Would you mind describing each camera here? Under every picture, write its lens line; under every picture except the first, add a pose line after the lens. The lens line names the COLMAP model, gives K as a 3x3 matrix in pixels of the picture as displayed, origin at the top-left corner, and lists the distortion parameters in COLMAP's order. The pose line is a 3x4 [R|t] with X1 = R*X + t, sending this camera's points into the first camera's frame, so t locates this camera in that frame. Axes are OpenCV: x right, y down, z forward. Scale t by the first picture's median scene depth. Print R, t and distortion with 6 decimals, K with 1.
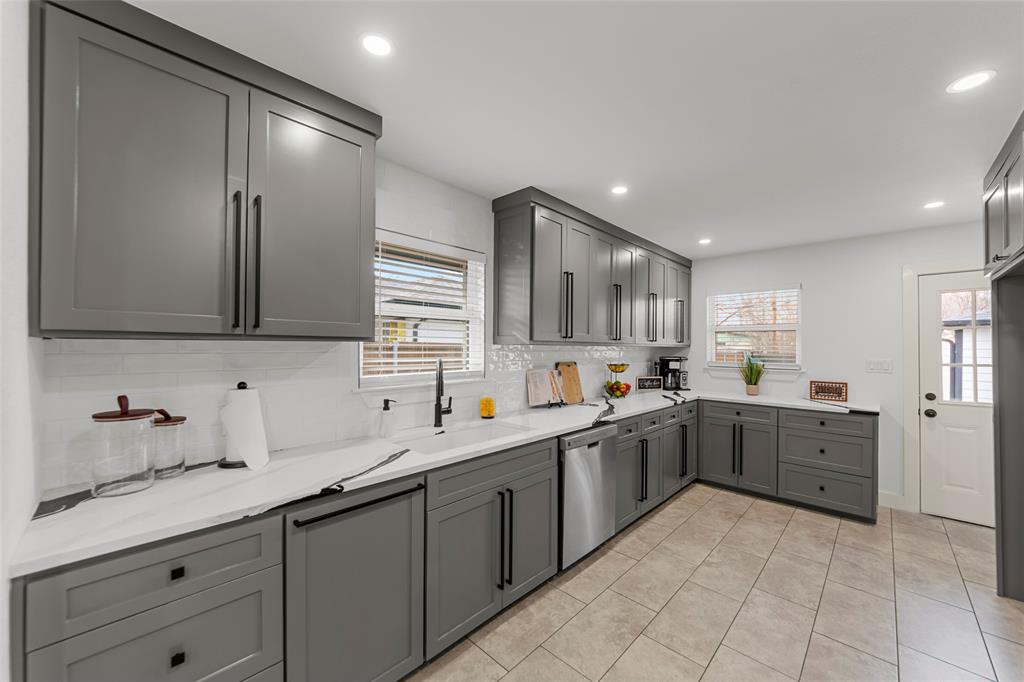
lens RADIAL K [[390.7, 0, 514.3], [0, 390.7, 343.8], [0, 0, 1]] dist [0.001573, 0.000189]
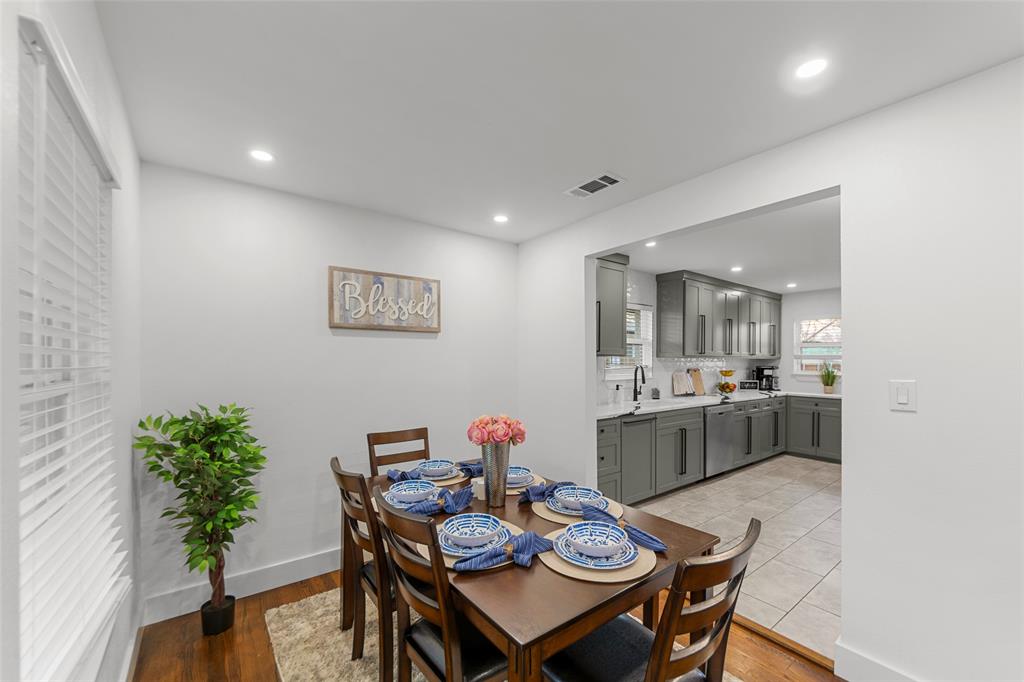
lens RADIAL K [[407.9, 0, 511.3], [0, 407.9, 359.0], [0, 0, 1]] dist [-0.001096, -0.000182]
pose [[0.987106, -0.002317, -0.160050, -0.346628], [0.003282, 0.999978, 0.005765, -0.003993], [0.160033, -0.006216, 0.987092, -0.769763]]
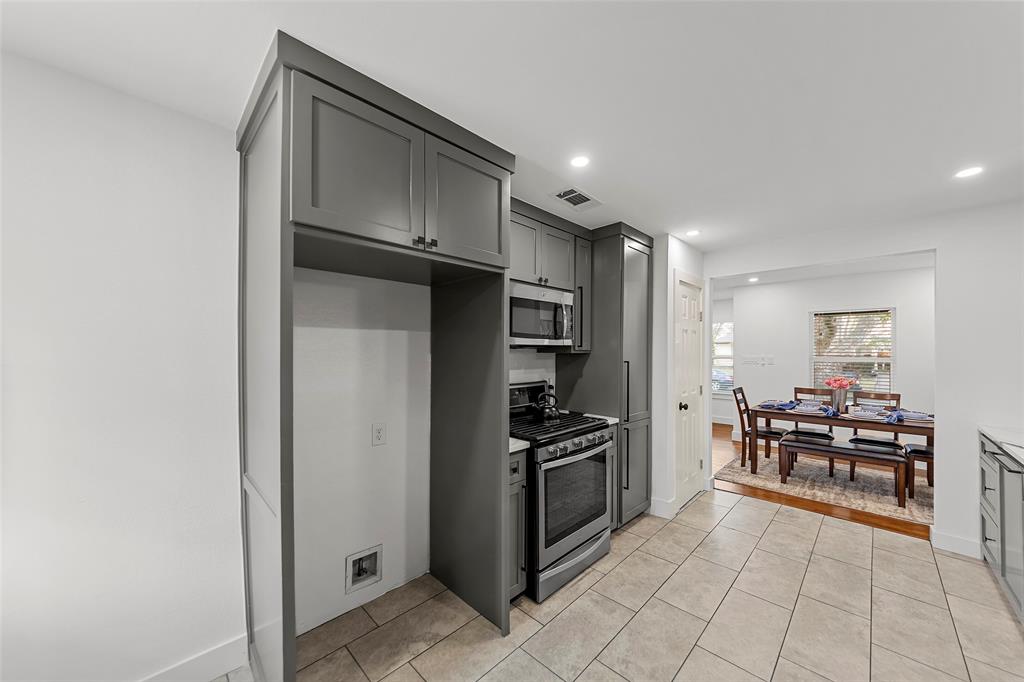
lens RADIAL K [[369.0, 0, 518.2], [0, 369.0, 351.9], [0, 0, 1]] dist [-0.000901, -0.000184]
pose [[-0.999808, -0.010166, 0.016775, 0.633386], [-0.010158, 0.999948, 0.000567, 0.005270], [-0.016780, 0.000397, -0.999859, 1.070147]]
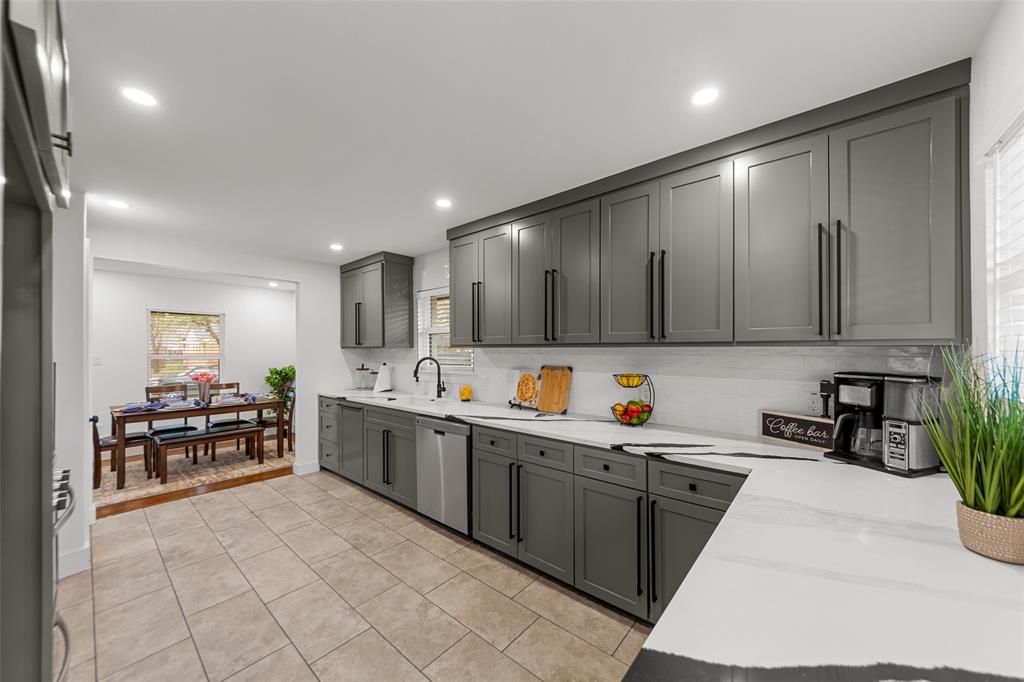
lens RADIAL K [[369.0, 0, 518.2], [0, 369.0, 351.9], [0, 0, 1]] dist [-0.000901, -0.000184]
pose [[0.060948, -0.005006, -0.998128, 1.026901], [0.005109, 0.999976, -0.004703, 0.017317], [0.998128, -0.004813, 0.060972, 0.907821]]
